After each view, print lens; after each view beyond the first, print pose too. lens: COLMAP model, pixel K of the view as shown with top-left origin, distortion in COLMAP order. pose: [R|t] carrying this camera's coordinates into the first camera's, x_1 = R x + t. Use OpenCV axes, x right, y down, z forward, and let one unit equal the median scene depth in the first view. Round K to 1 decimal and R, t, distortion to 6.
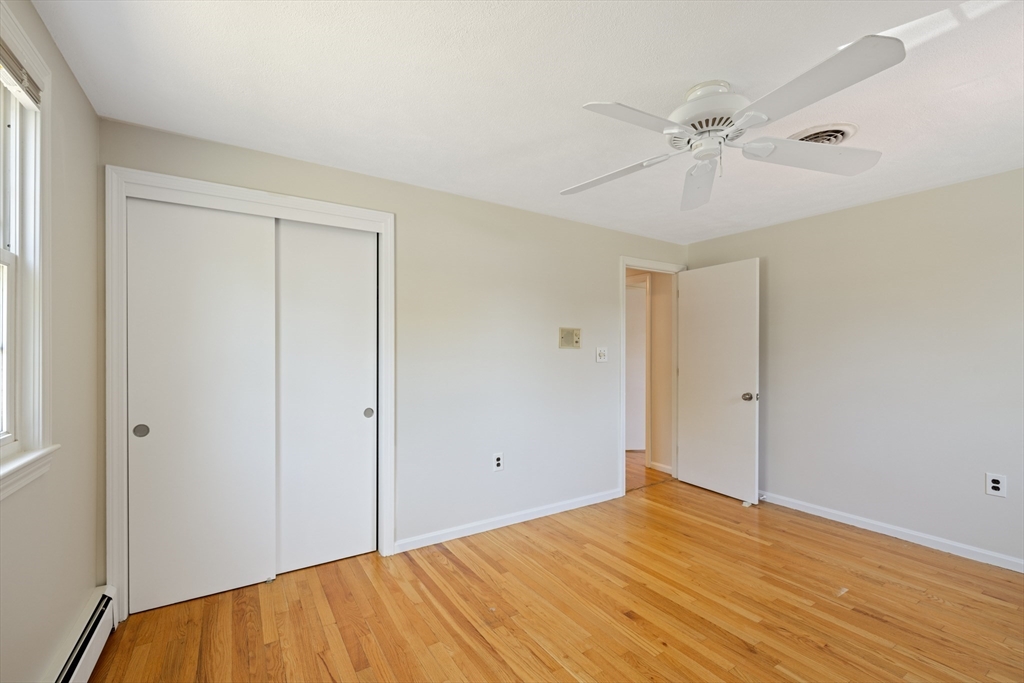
lens RADIAL K [[433.9, 0, 509.9], [0, 433.9, 353.3], [0, 0, 1]] dist [0.000078, 0.000063]
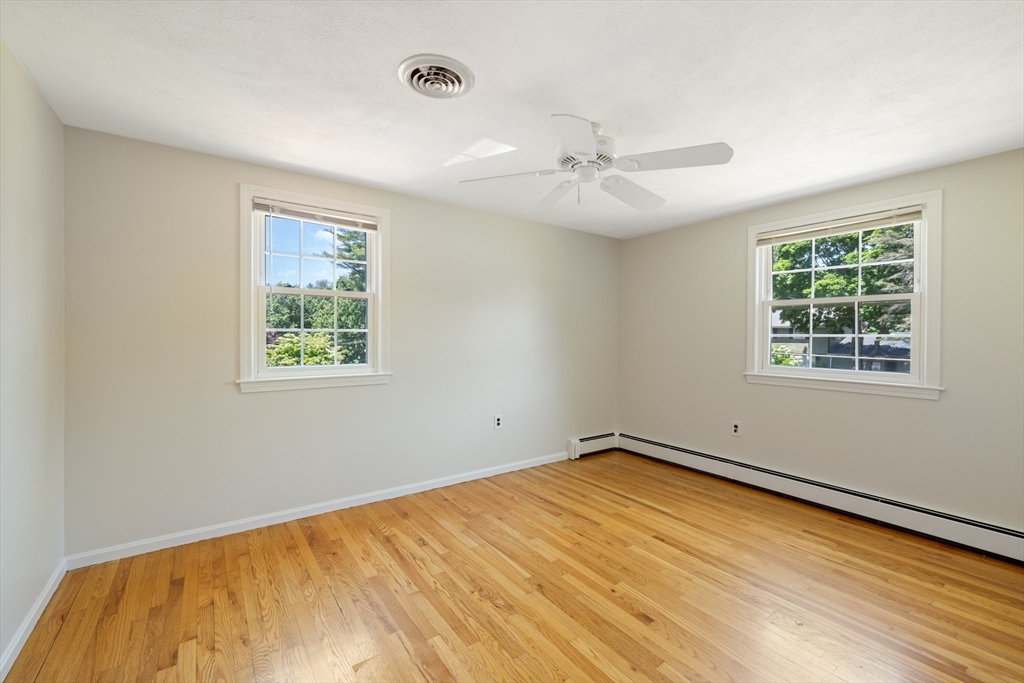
lens RADIAL K [[425.7, 0, 513.9], [0, 425.7, 338.5], [0, 0, 1]] dist [-0.001183, -0.000004]
pose [[-0.997406, -0.010759, -0.071173, 0.540182], [-0.011706, 0.999848, 0.012903, -0.002684], [0.071023, 0.013702, -0.997381, 1.603374]]
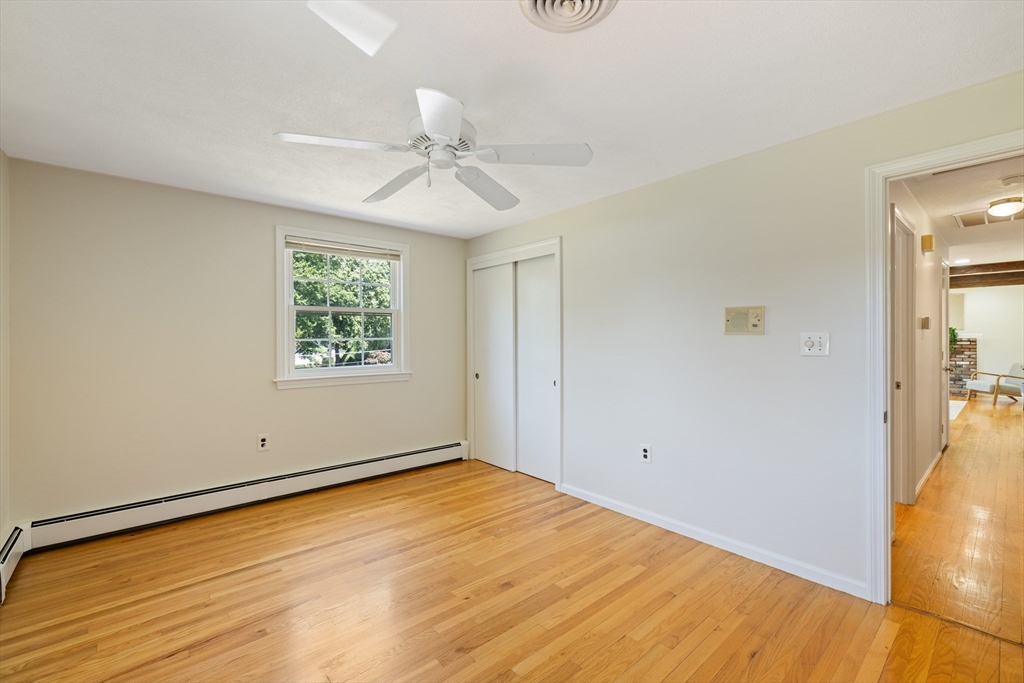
lens RADIAL K [[431.0, 0, 509.9], [0, 431.0, 340.1], [0, 0, 1]] dist [-0.000907, -0.000183]
pose [[0.149943, -0.000729, -0.988694, 1.140714], [-0.000794, 0.999999, -0.000857, -0.002089], [0.988694, 0.000914, 0.149942, 0.723755]]
